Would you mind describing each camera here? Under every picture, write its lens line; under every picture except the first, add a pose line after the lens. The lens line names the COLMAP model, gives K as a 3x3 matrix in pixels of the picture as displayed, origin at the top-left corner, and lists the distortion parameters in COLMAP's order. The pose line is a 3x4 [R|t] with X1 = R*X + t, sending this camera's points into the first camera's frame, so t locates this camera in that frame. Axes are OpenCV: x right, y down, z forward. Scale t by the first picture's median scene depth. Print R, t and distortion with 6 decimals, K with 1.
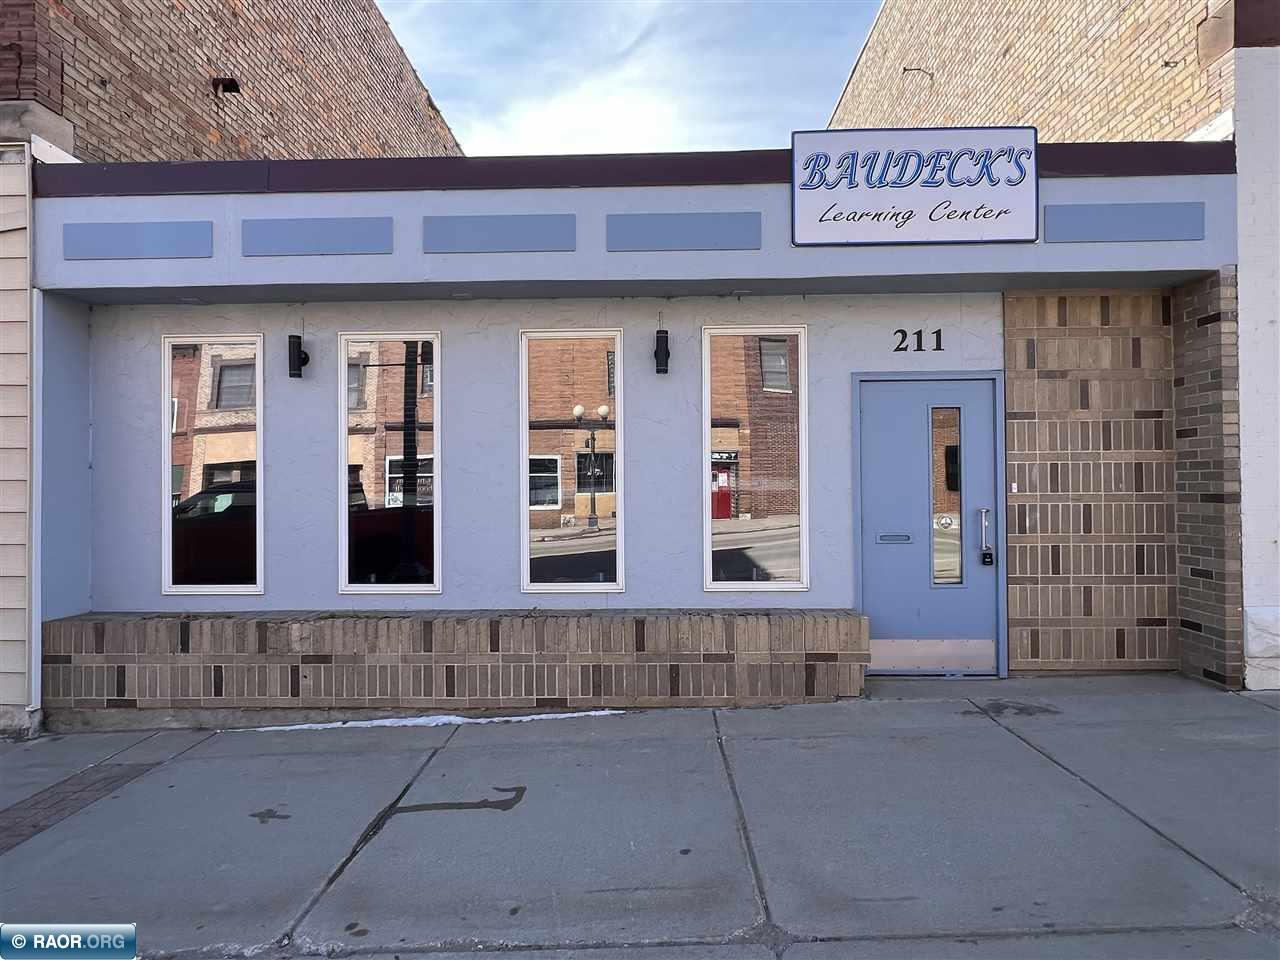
lens RADIAL K [[729.5, 0, 638.6], [0, 729.5, 481.0], [0, 0, 1]] dist [0.001547, -0.000168]
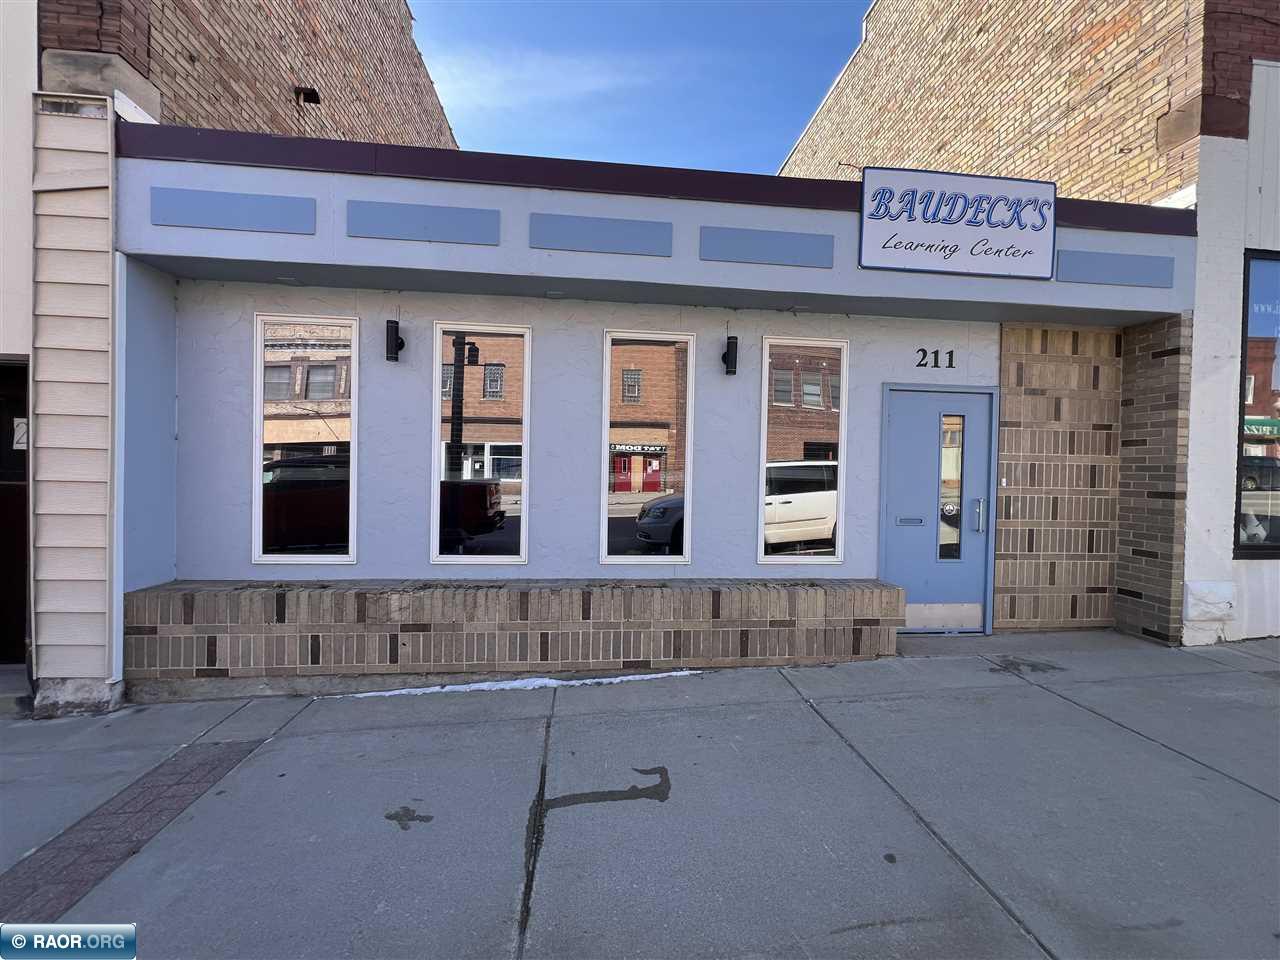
lens RADIAL K [[510.5, 0, 643.7], [0, 510.5, 478.6], [0, 0, 1]] dist [0.001449, -0.000295]
pose [[0.991466, 0.026612, 0.127622, -0.212147], [-0.029988, 0.999247, 0.024609, 0.000192], [-0.126871, -0.028226, 0.991518, 0.228949]]
